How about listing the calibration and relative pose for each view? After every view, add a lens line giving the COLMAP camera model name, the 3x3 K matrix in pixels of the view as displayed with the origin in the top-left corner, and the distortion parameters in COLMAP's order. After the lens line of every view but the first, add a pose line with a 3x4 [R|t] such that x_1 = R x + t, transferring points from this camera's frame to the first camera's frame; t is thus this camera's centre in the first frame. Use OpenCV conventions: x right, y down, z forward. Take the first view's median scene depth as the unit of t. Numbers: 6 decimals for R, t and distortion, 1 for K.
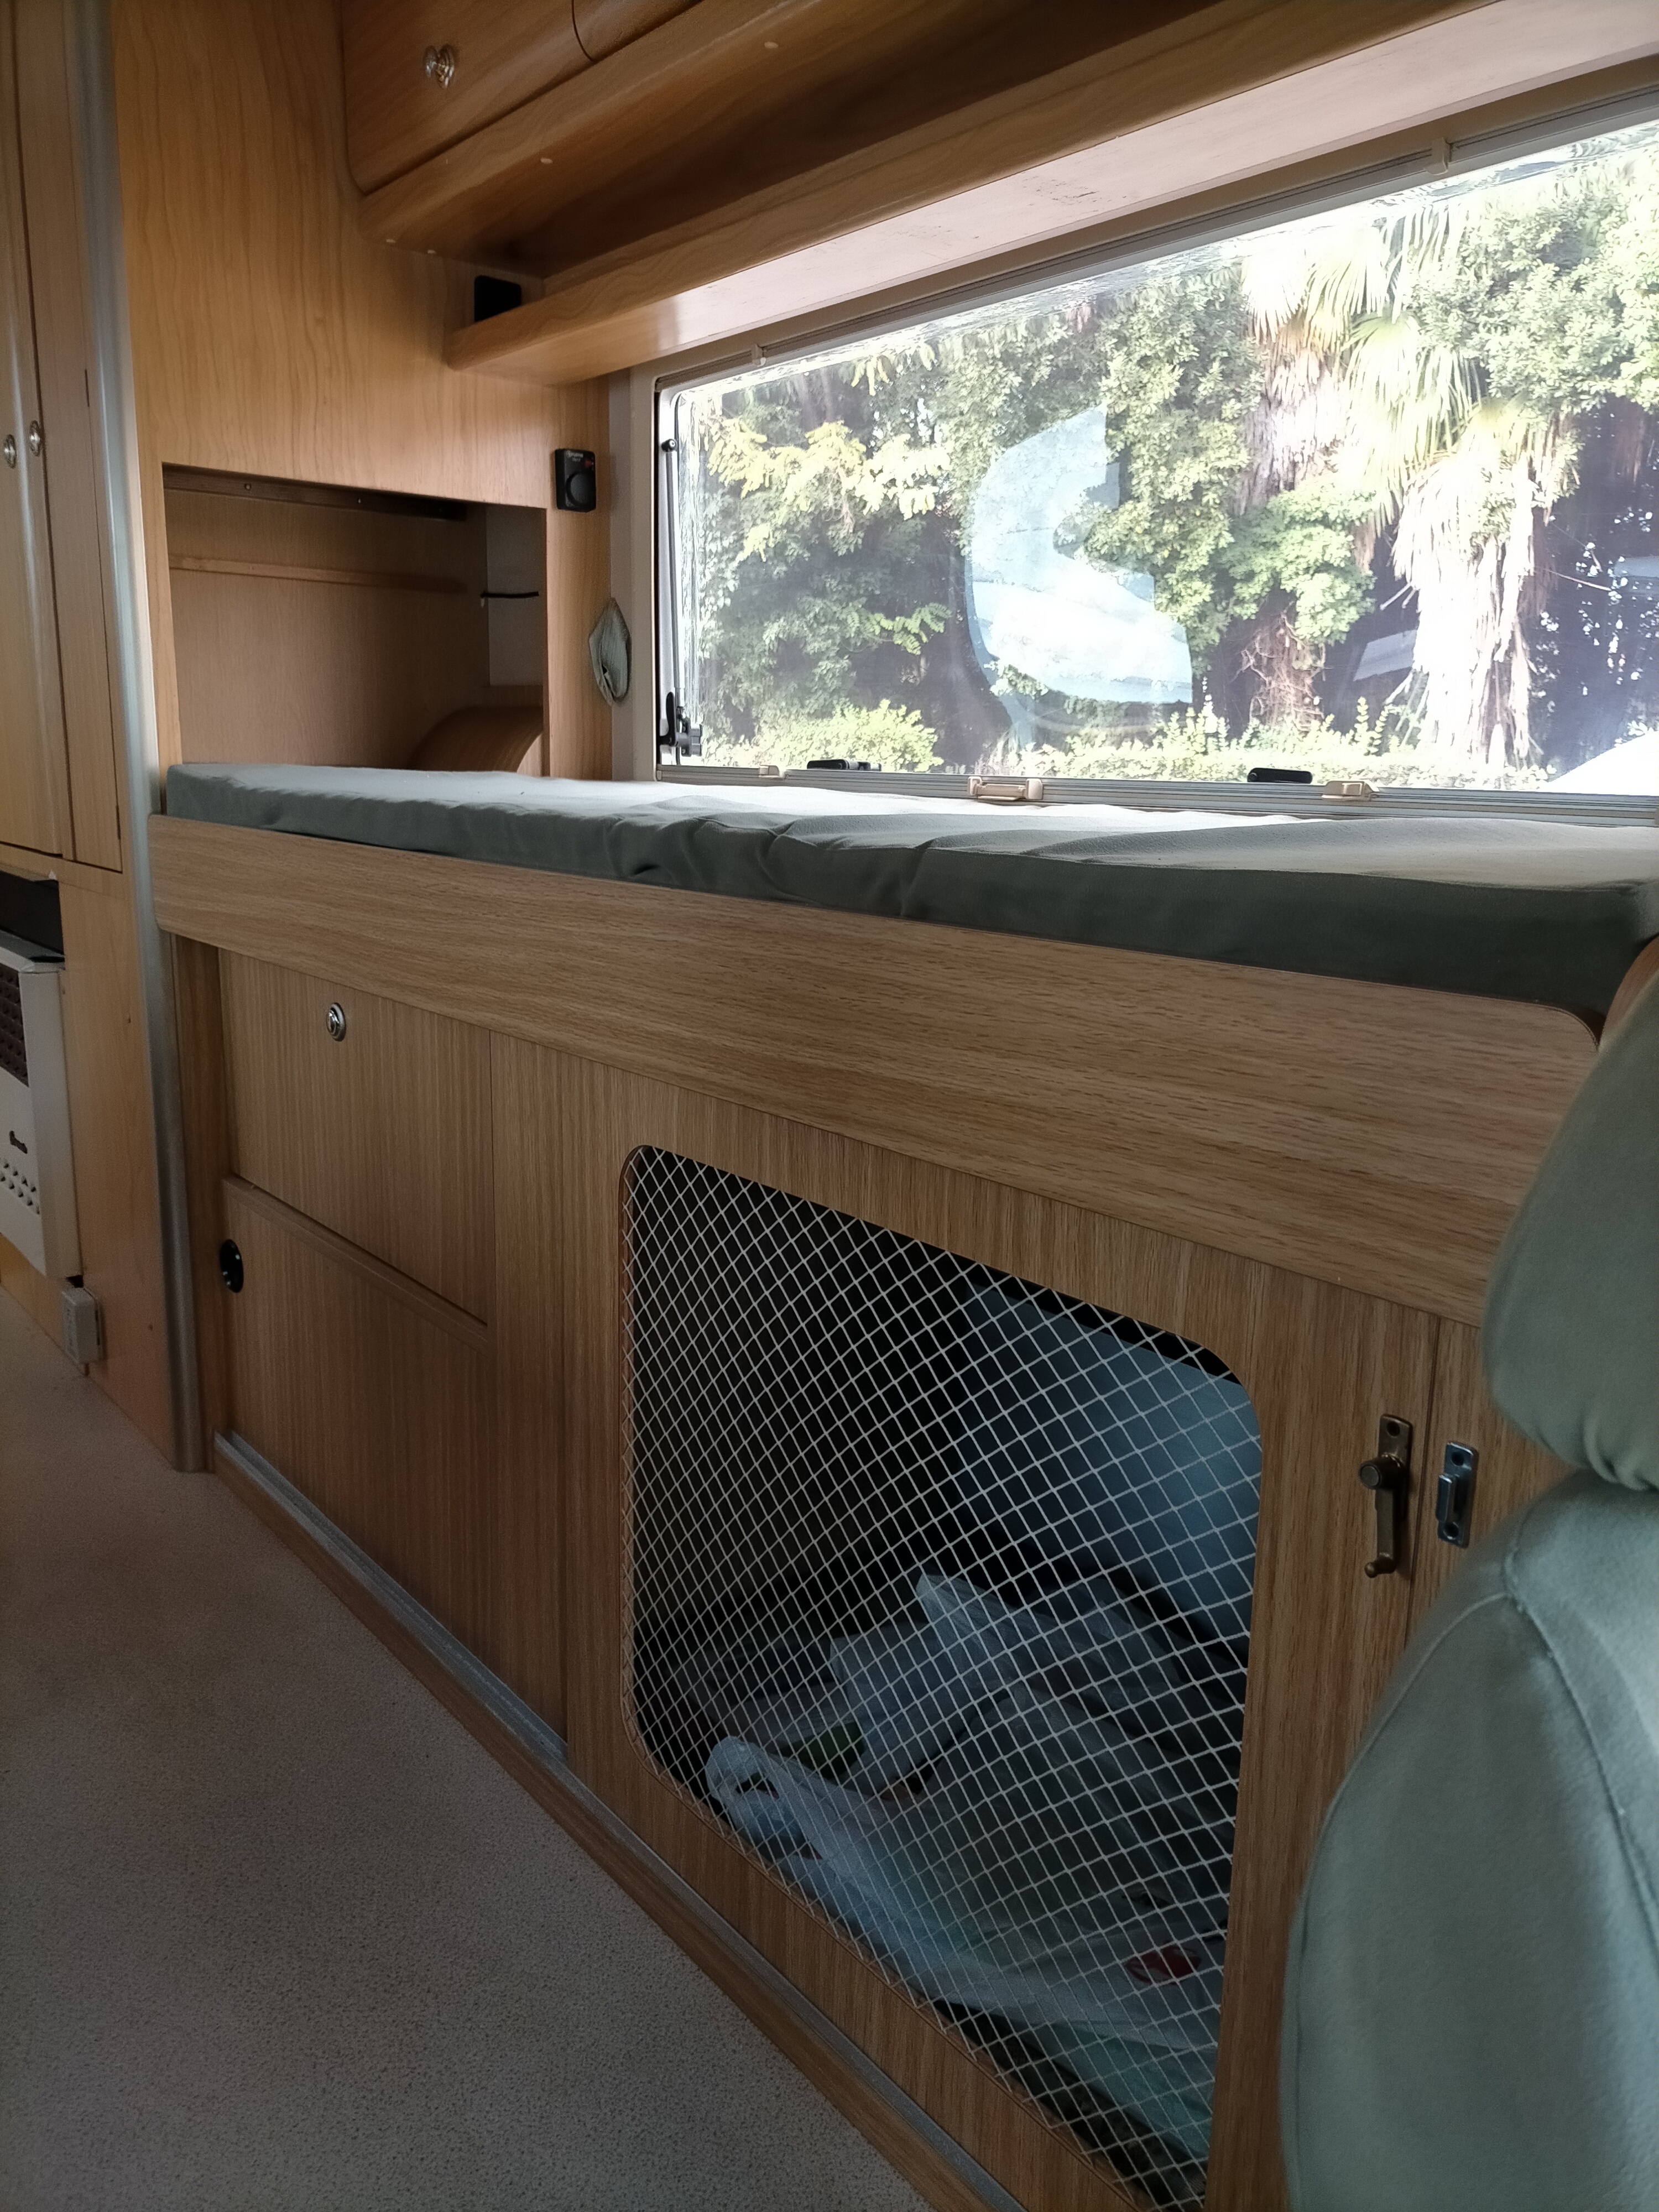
lens RADIAL K [[1724.3, 0, 829.5], [0, 1724.3, 1106.0], [0, 0, 1]] dist [0.070657, -0.052230]
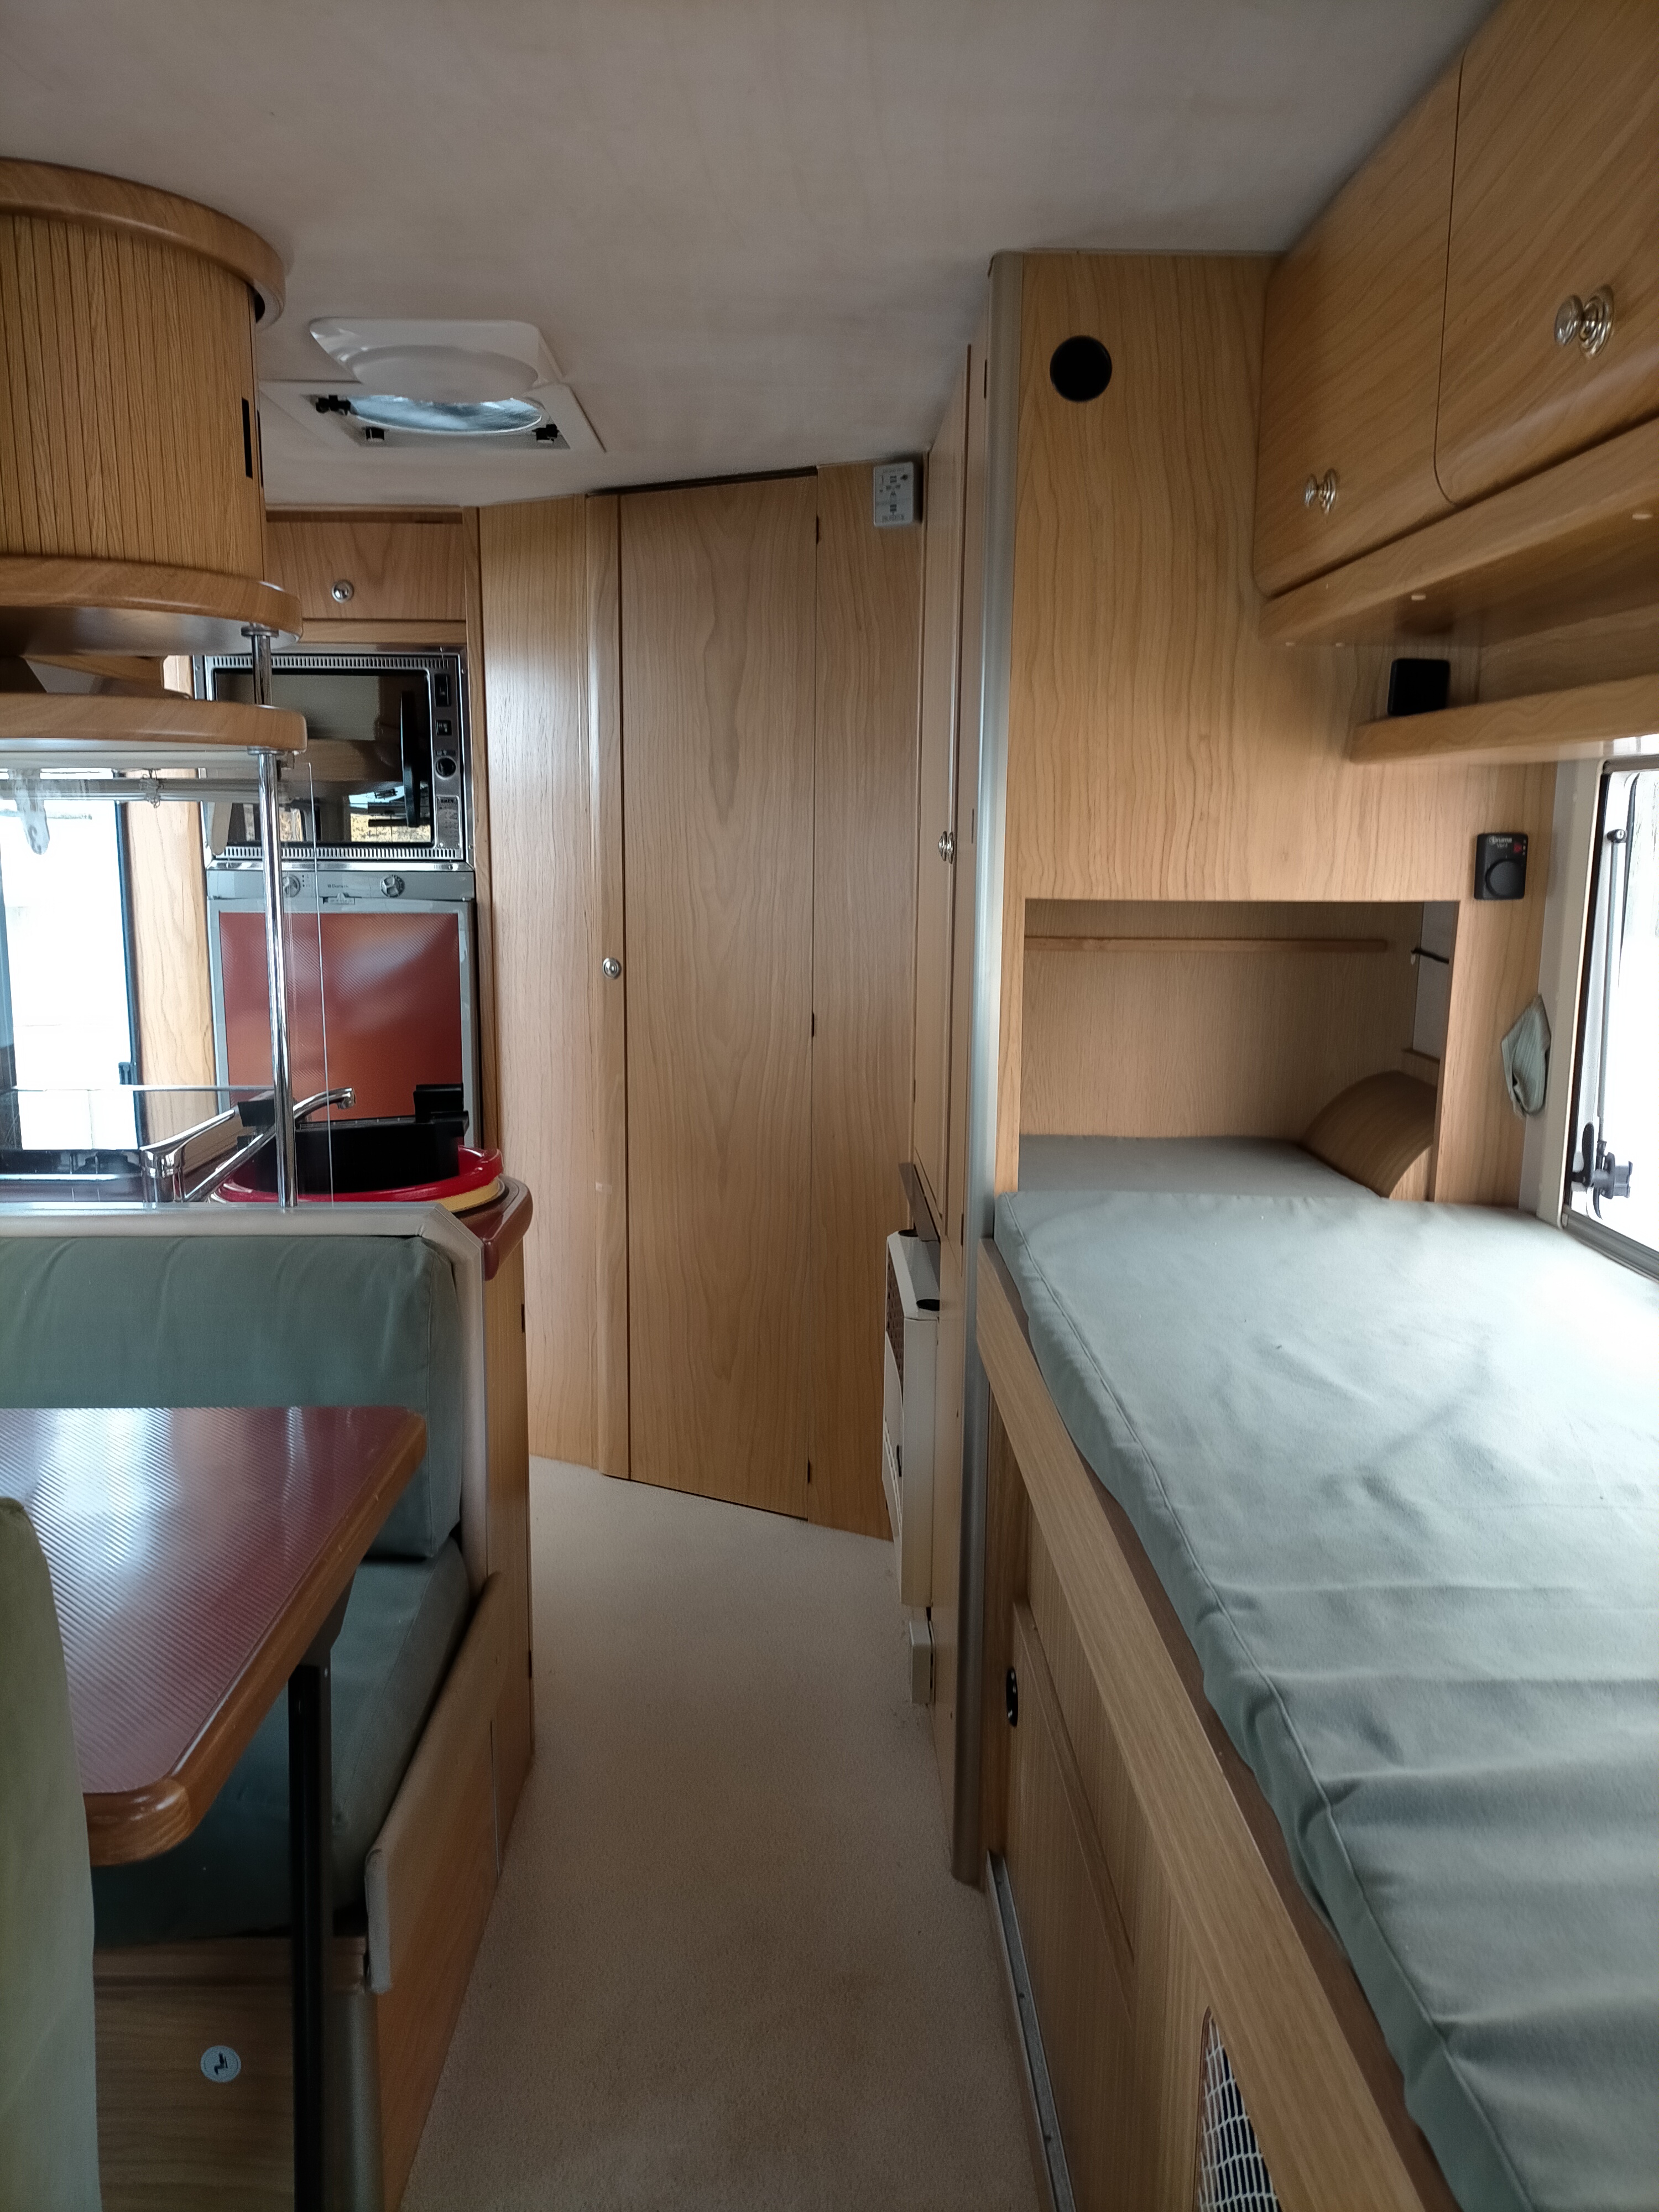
lens RADIAL K [[1724.3, 0, 829.5], [0, 1724.3, 1106.0], [0, 0, 1]] dist [0.070657, -0.052230]
pose [[0.796281, 0.097654, -0.596993, 0.118183], [-0.114316, 0.993394, 0.010019, -0.226806], [0.594028, 0.060268, 0.802184, 0.139153]]
